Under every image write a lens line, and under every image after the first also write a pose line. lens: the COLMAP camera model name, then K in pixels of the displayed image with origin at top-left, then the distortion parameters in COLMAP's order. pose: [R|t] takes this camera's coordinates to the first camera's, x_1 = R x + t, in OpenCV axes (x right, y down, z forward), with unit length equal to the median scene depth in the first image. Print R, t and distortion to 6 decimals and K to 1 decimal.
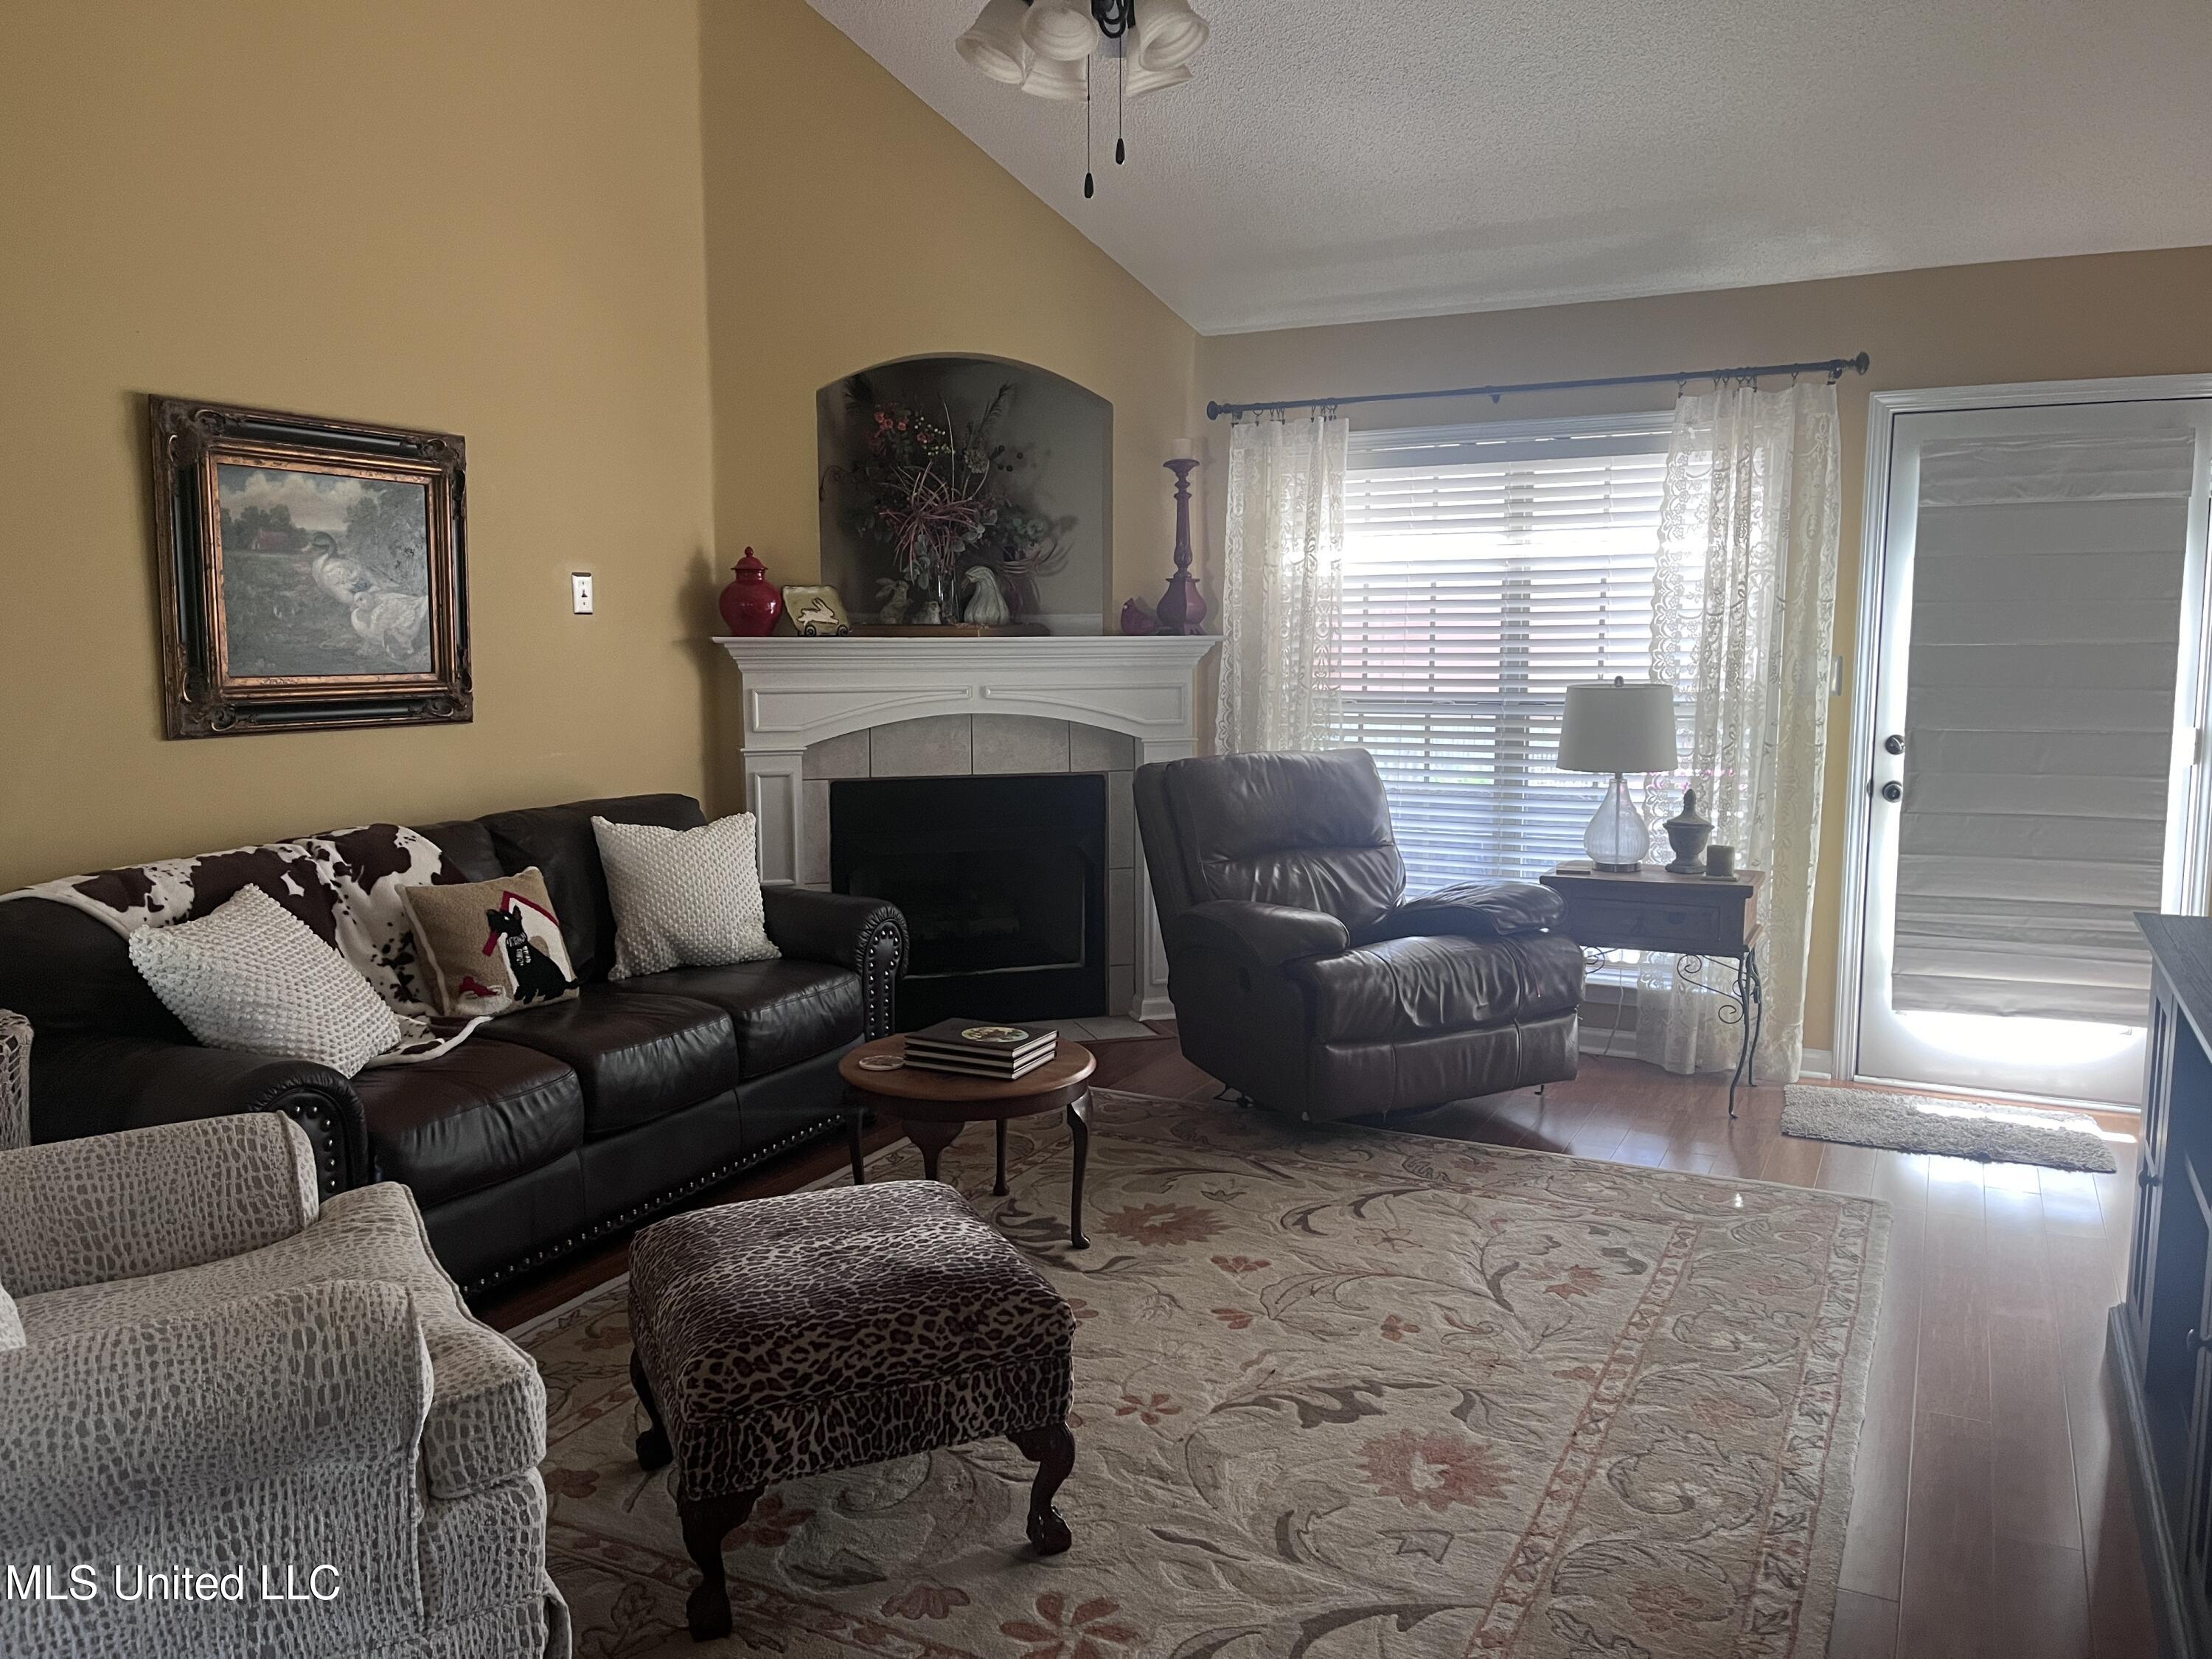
lens RADIAL K [[1683.3, 0, 1095.5], [0, 1683.3, 835.2], [0, 0, 1]] dist [0.049445, -0.057337]
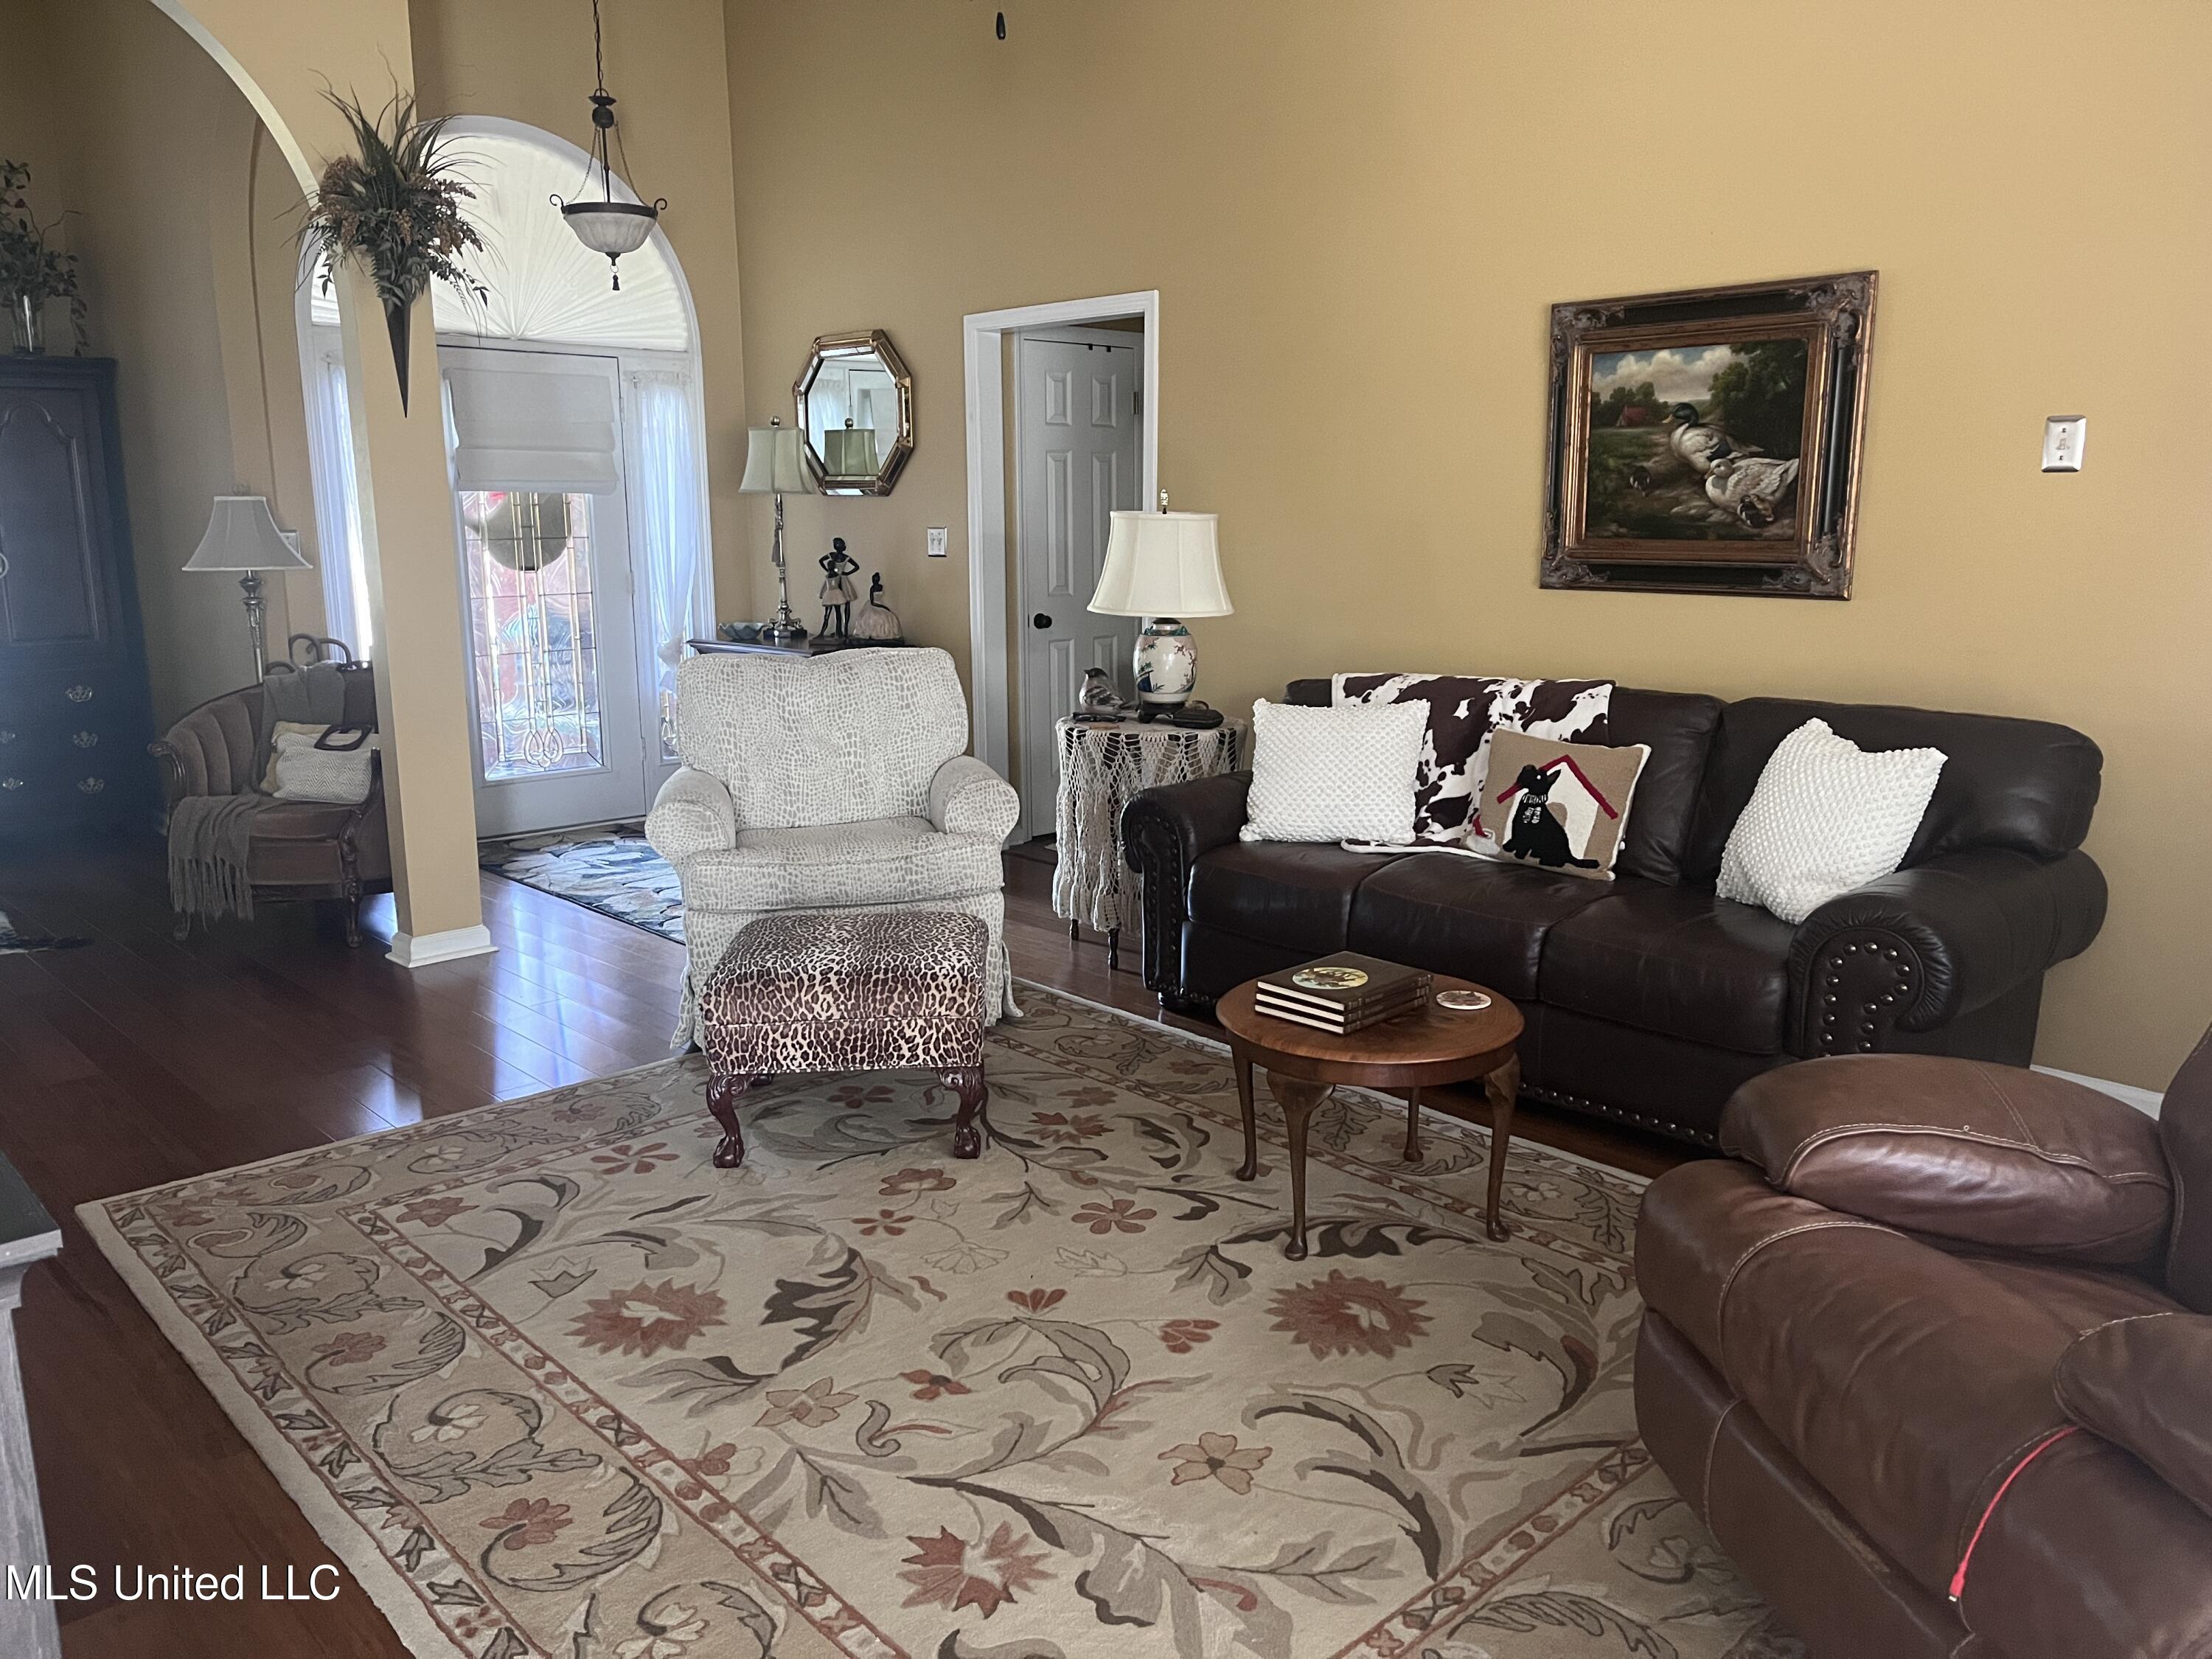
lens RADIAL K [[1683.3, 0, 1098.9], [0, 1683.3, 824.4], [0, 0, 1]] dist [0.049445, -0.057337]
pose [[-0.348485, 0.174870, -0.920858, 0.707994], [-0.110878, 0.967854, 0.225755, -0.127277], [0.930733, 0.180775, -0.317893, 1.081971]]
